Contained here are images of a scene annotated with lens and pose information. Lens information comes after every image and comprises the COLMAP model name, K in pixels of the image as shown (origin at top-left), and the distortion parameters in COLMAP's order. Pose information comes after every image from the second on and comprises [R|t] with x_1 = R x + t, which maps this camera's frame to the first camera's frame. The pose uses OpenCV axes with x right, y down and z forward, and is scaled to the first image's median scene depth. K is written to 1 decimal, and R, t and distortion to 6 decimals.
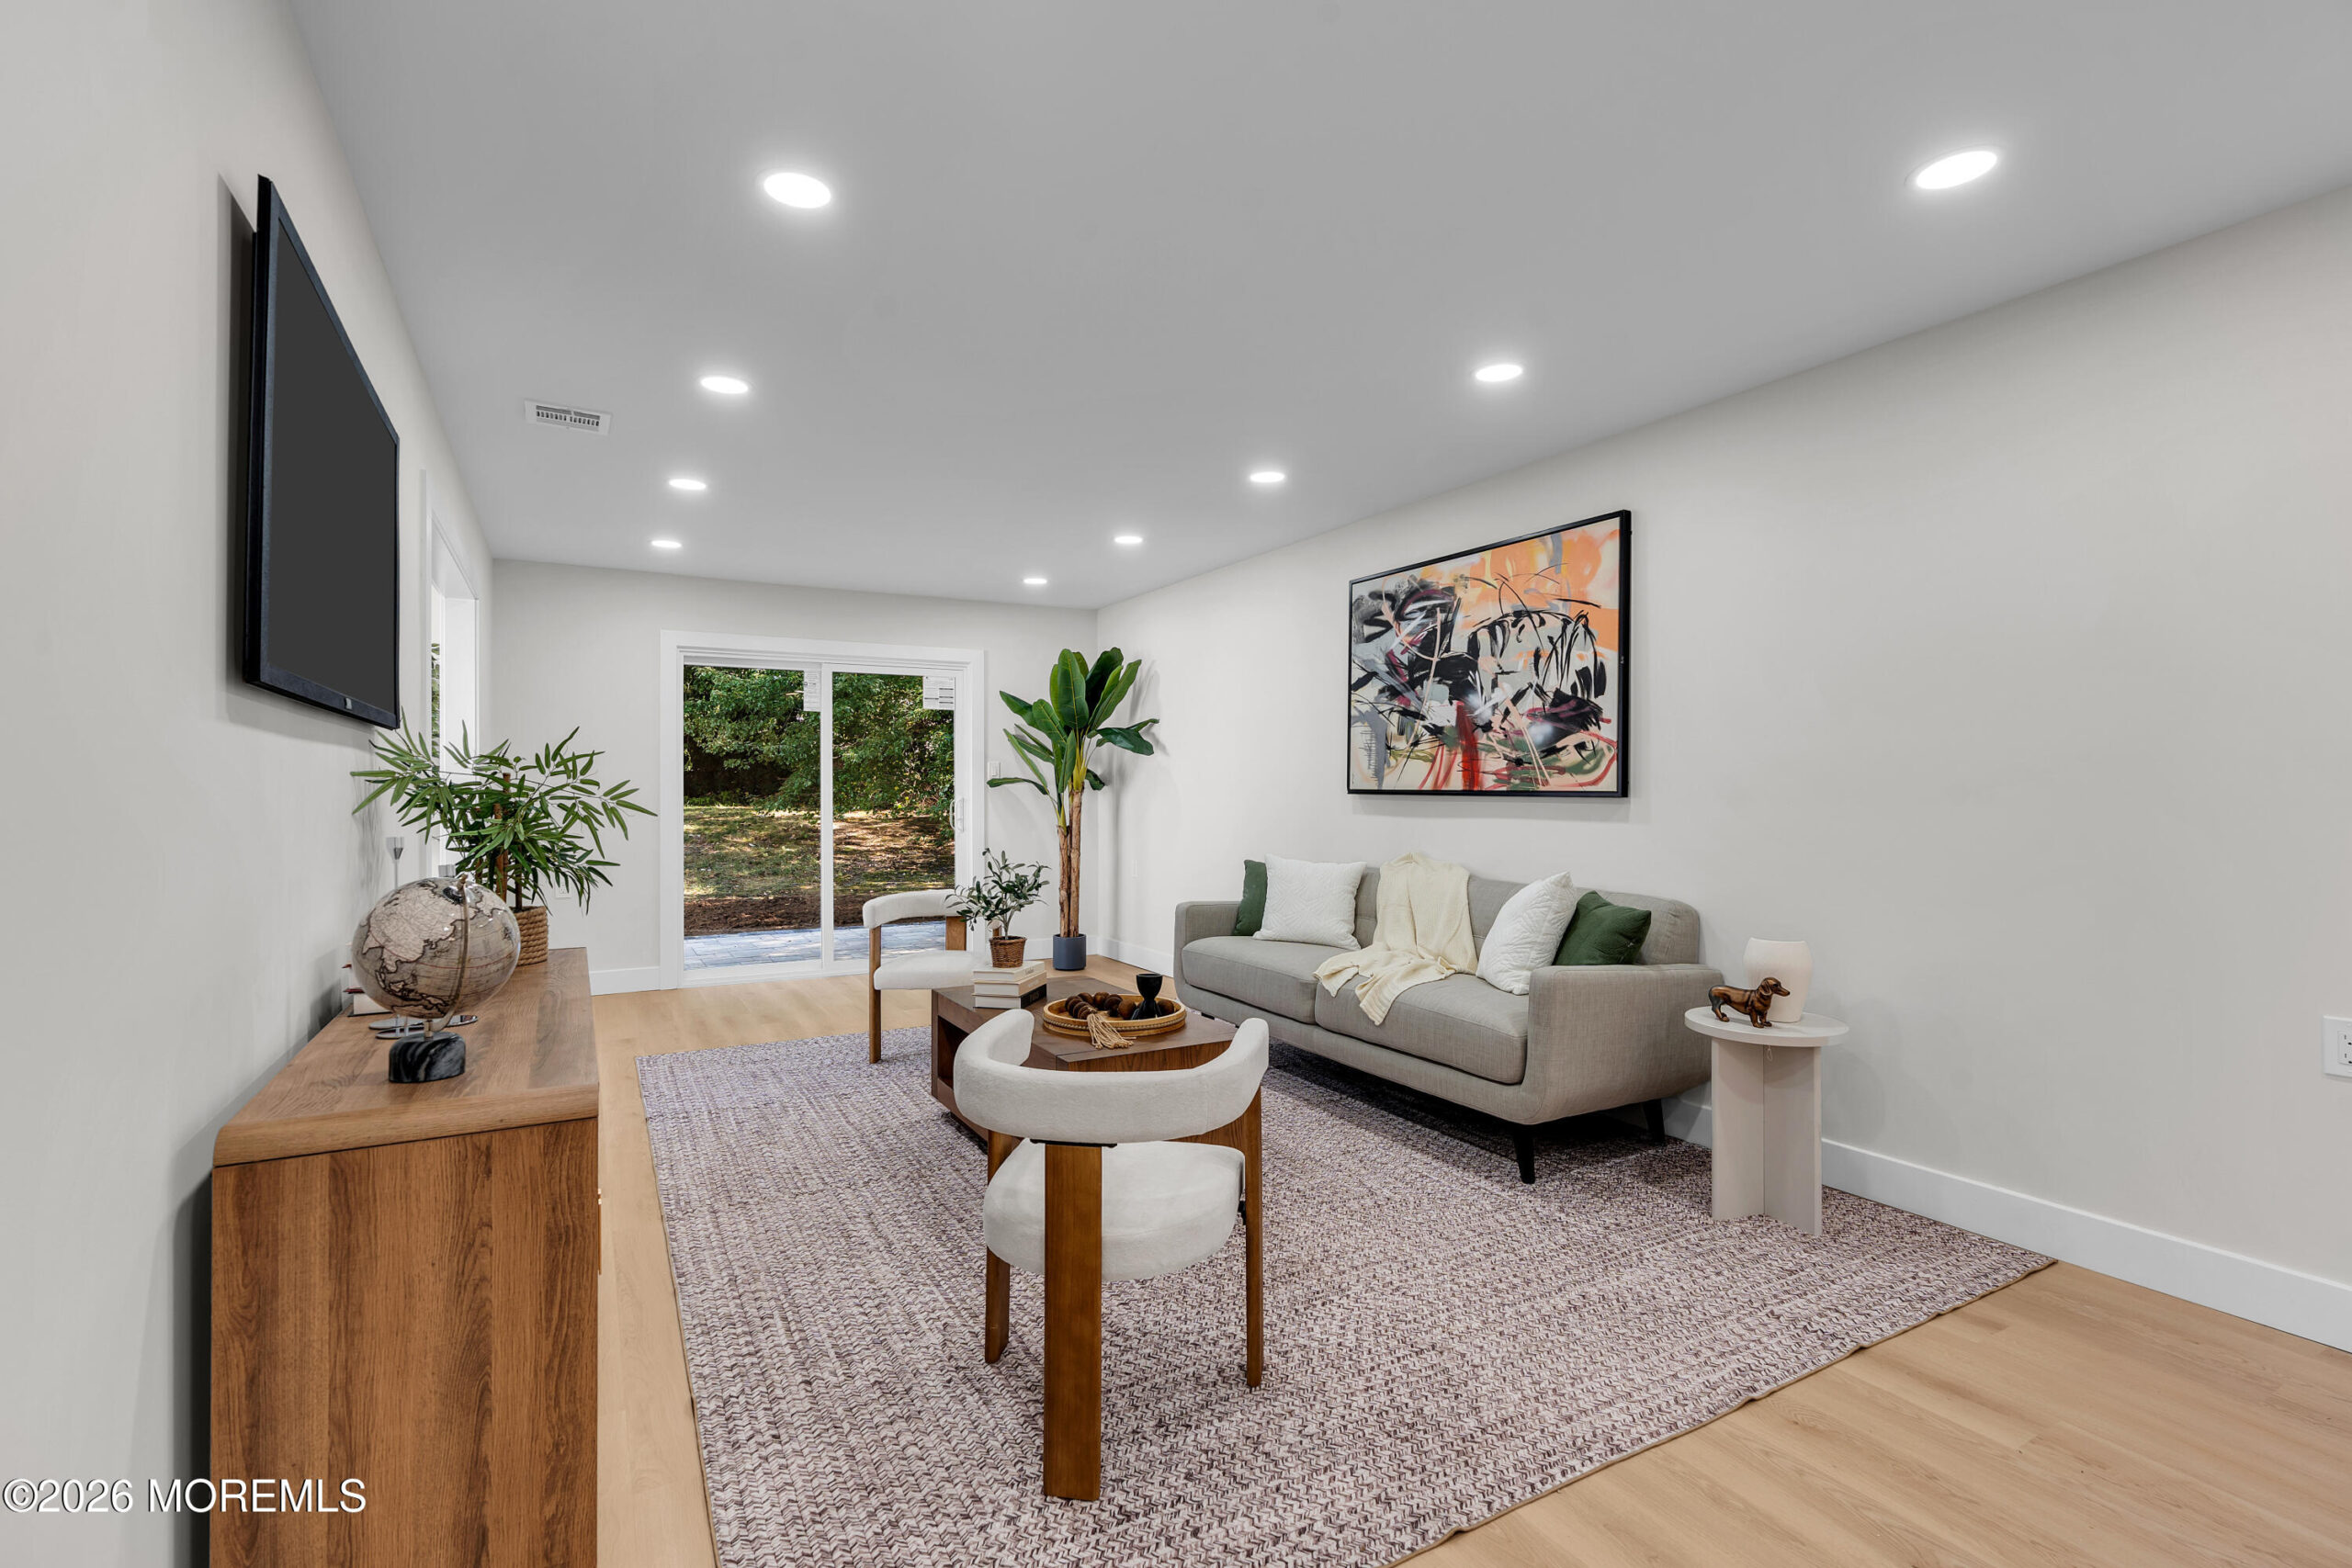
lens RADIAL K [[1056.6, 0, 1162.6], [0, 1056.6, 788.5], [0, 0, 1]] dist [-0.011265, 0.002038]
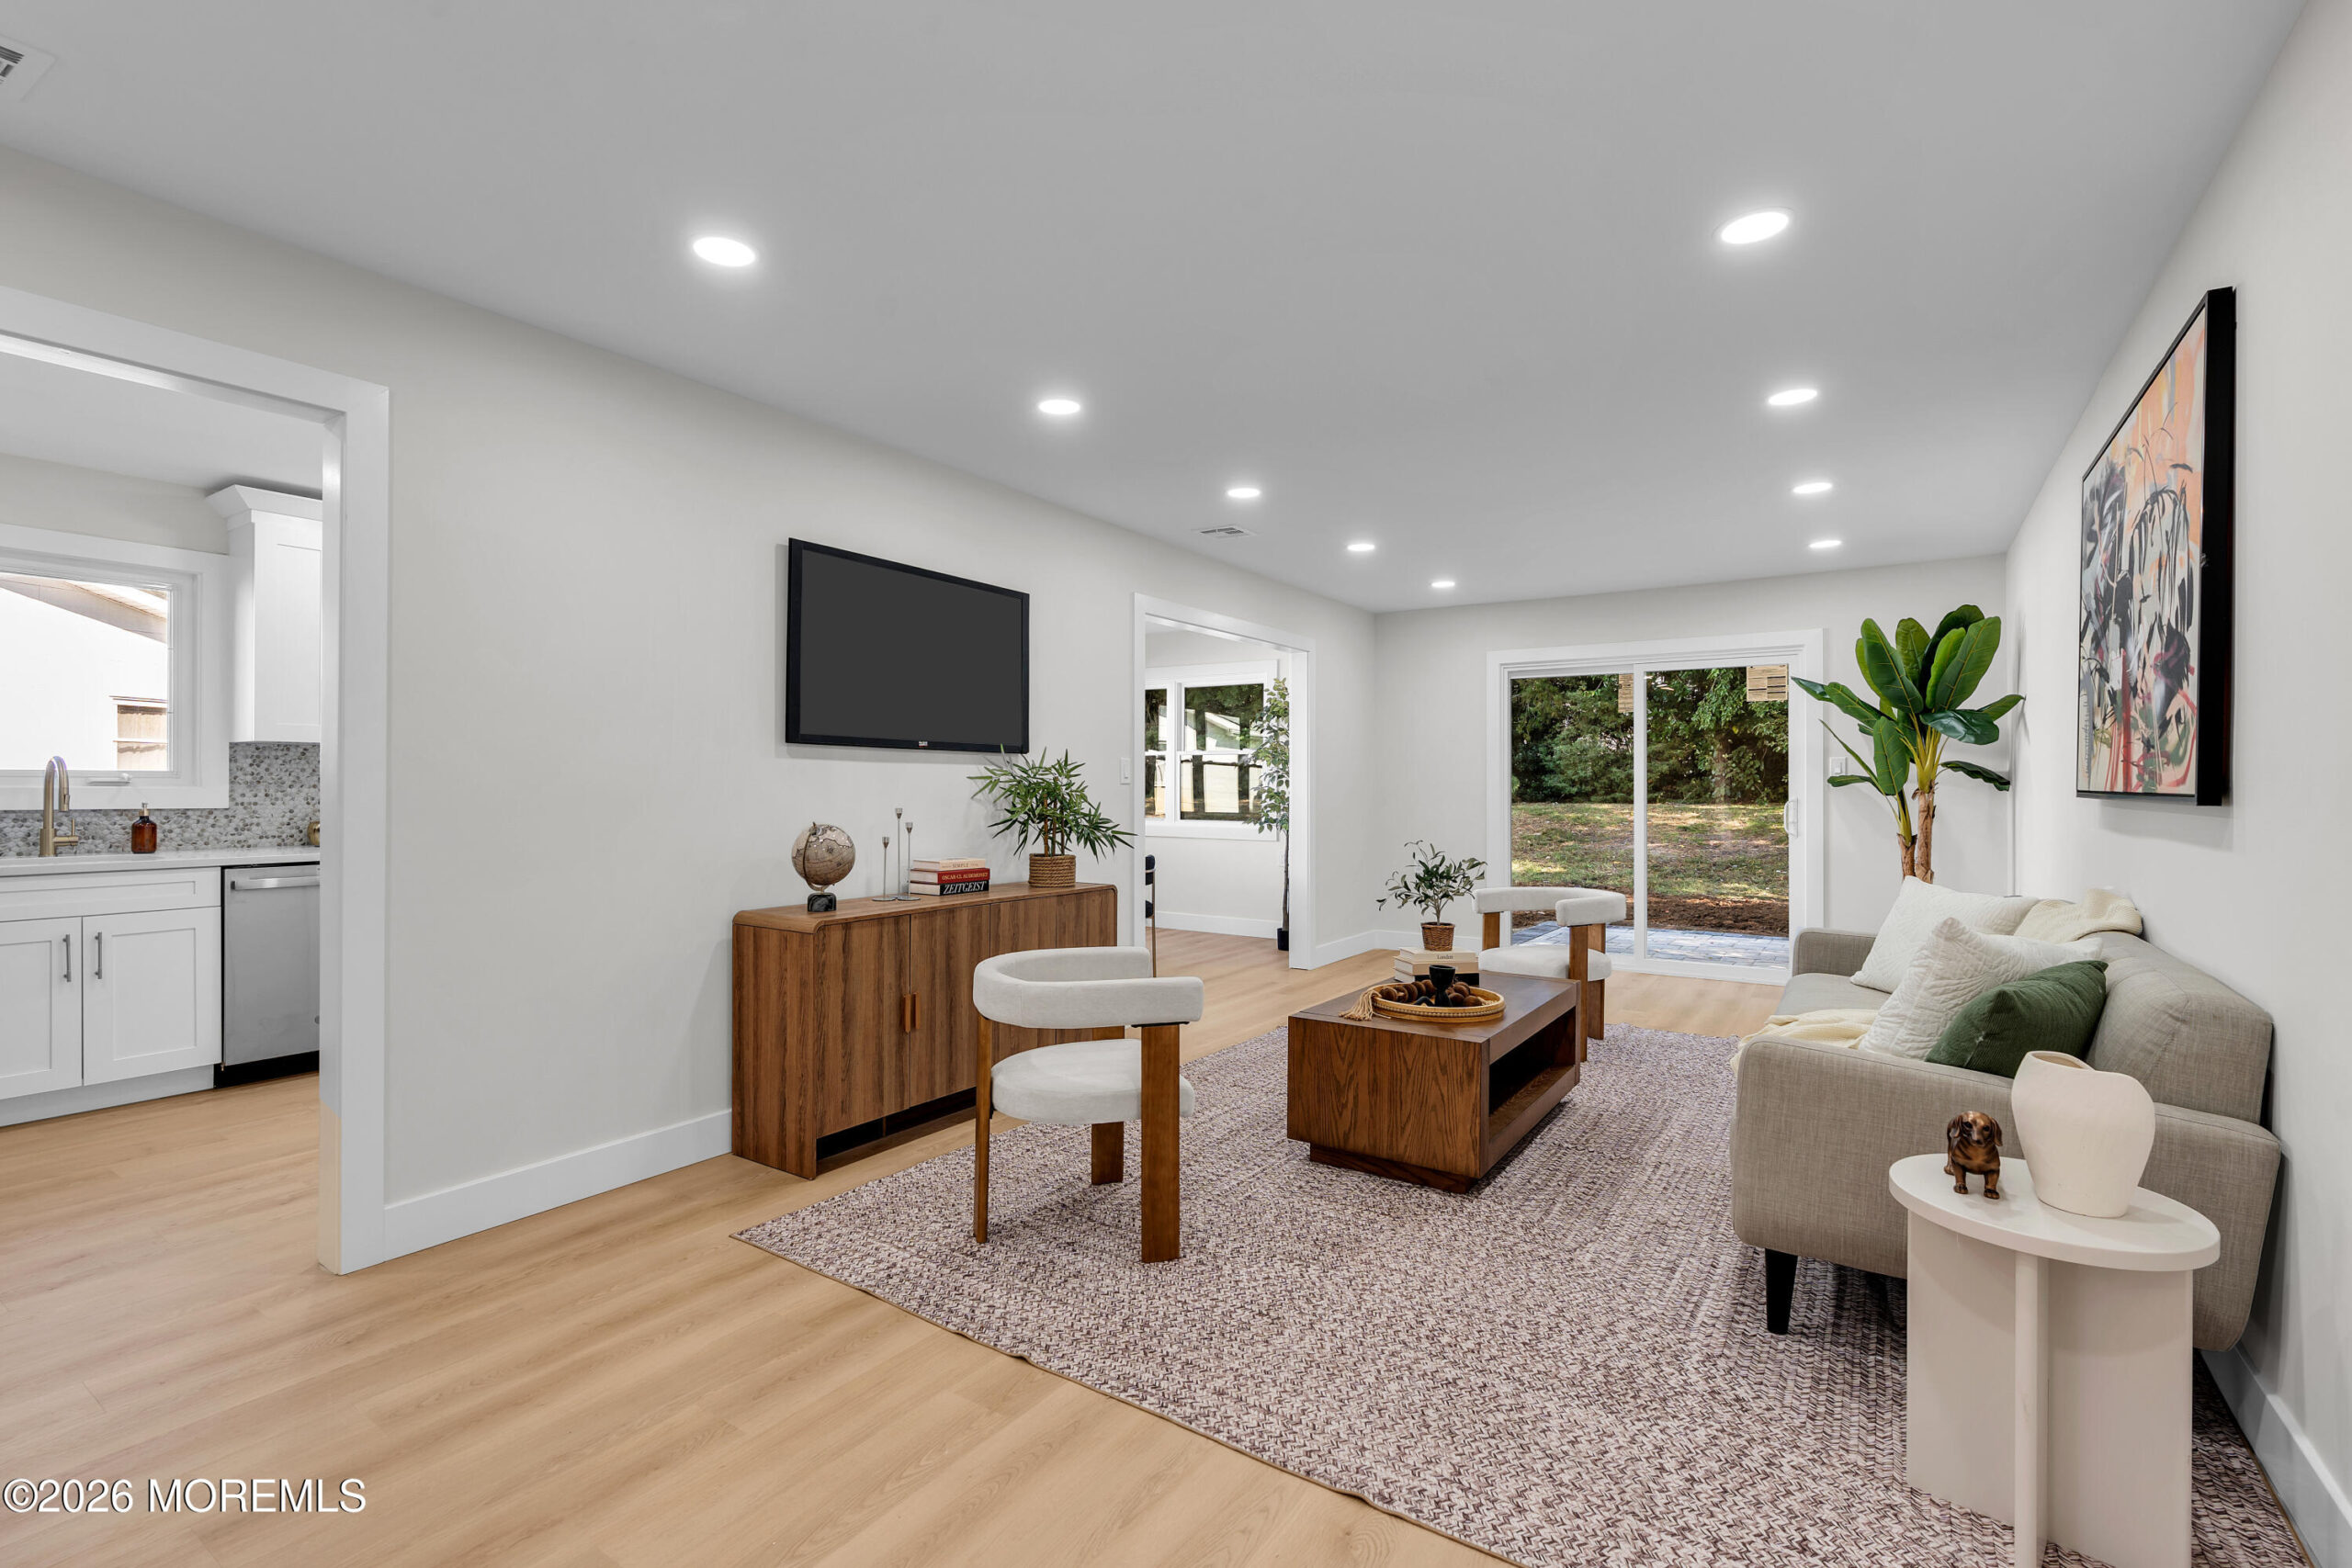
lens RADIAL K [[1056.6, 0, 1175.1], [0, 1056.6, 781.7], [0, 0, 1]] dist [-0.011265, 0.002038]
pose [[0.454373, -0.002311, -0.890809, 0.695990], [-0.002986, 0.999987, -0.004117, 0.000064], [0.890807, 0.004531, 0.454360, 0.260899]]
